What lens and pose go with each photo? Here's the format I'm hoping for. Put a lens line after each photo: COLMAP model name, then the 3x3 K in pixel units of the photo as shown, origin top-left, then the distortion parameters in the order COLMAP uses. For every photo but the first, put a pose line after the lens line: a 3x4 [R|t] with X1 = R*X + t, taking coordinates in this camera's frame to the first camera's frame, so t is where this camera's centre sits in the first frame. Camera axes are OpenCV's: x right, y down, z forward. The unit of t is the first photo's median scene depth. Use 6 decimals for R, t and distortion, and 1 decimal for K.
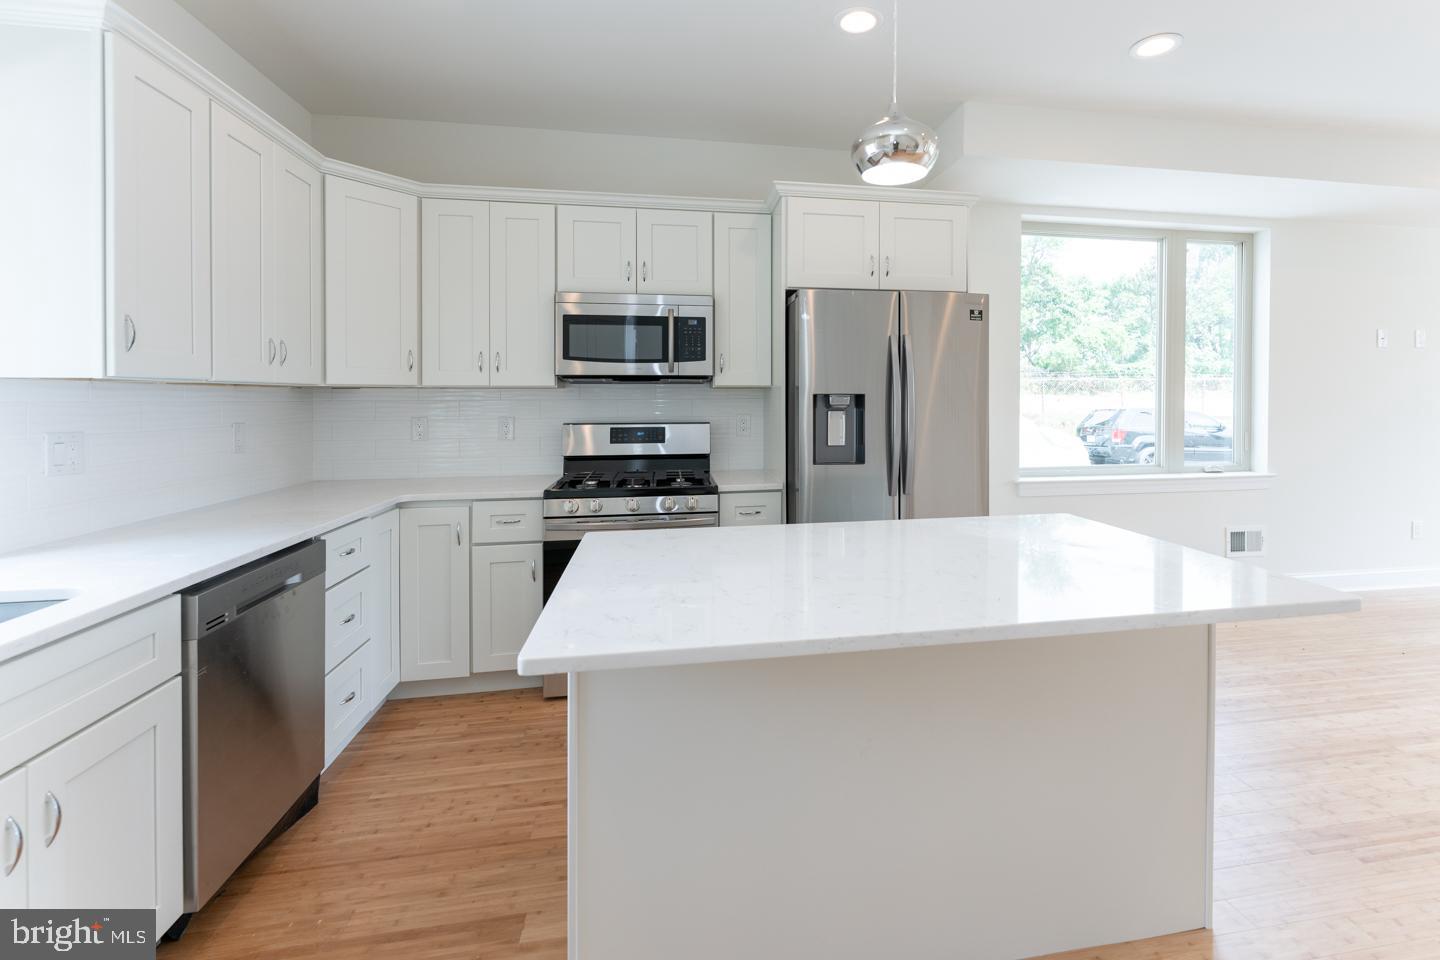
lens RADIAL K [[653.3, 0, 783.4], [0, 653.3, 410.6], [0, 0, 1]] dist [0.002978, 0.000279]
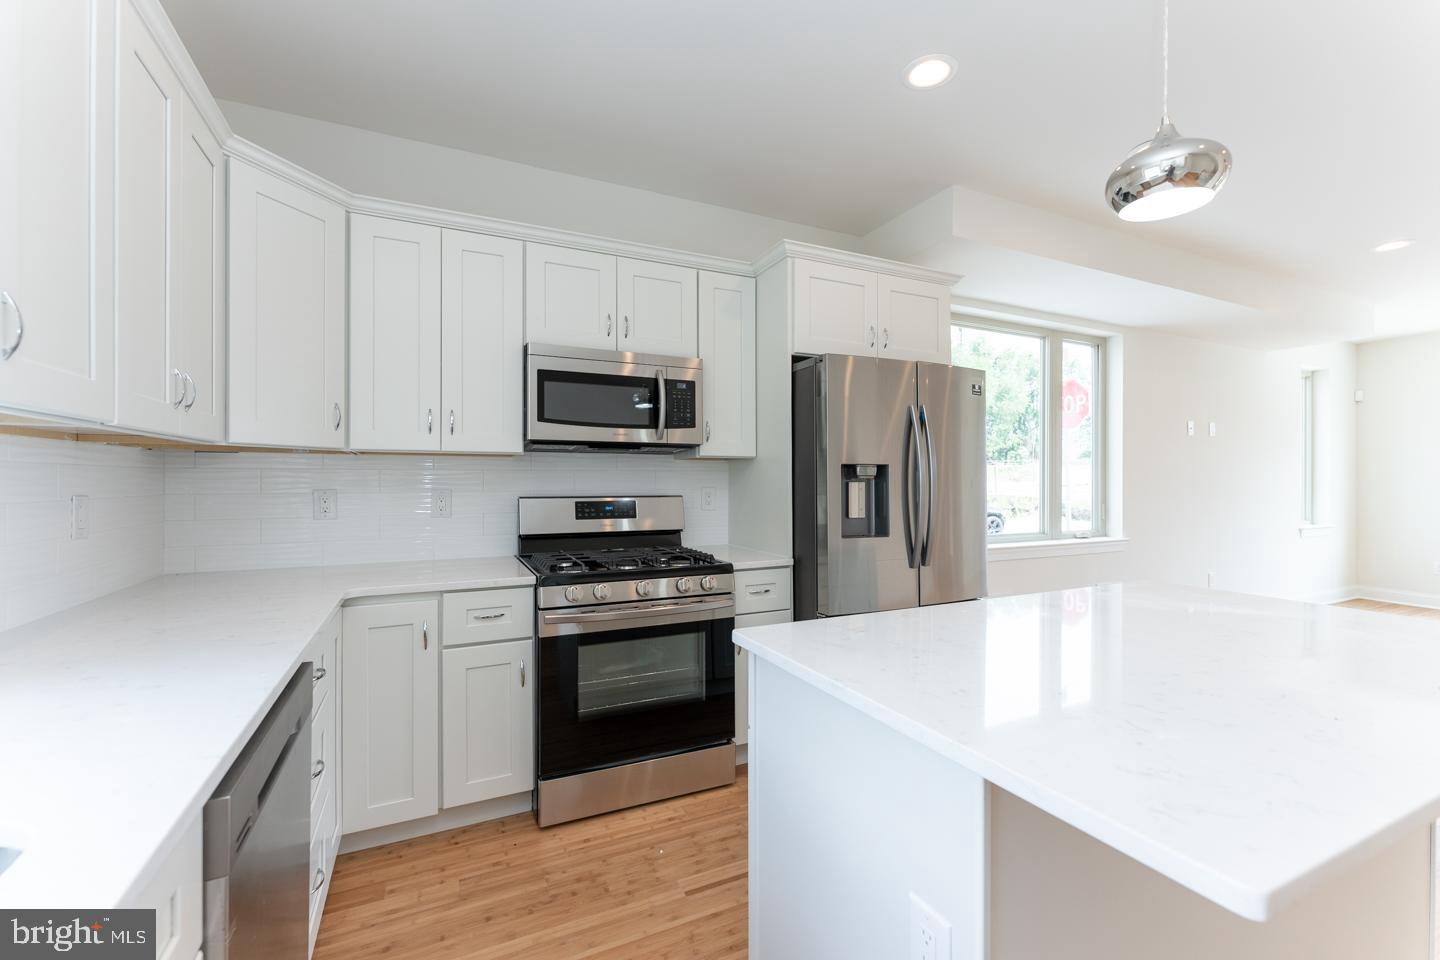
lens RADIAL K [[582.5, 0, 724.1], [0, 582.5, 485.6], [0, 0, 1]] dist [0.002139, -0.000883]
pose [[0.964069, 0.003023, 0.265634, -0.307572], [-0.000747, 0.999962, -0.008670, 0.012201], [-0.265651, 0.008160, 0.964035, 0.203588]]
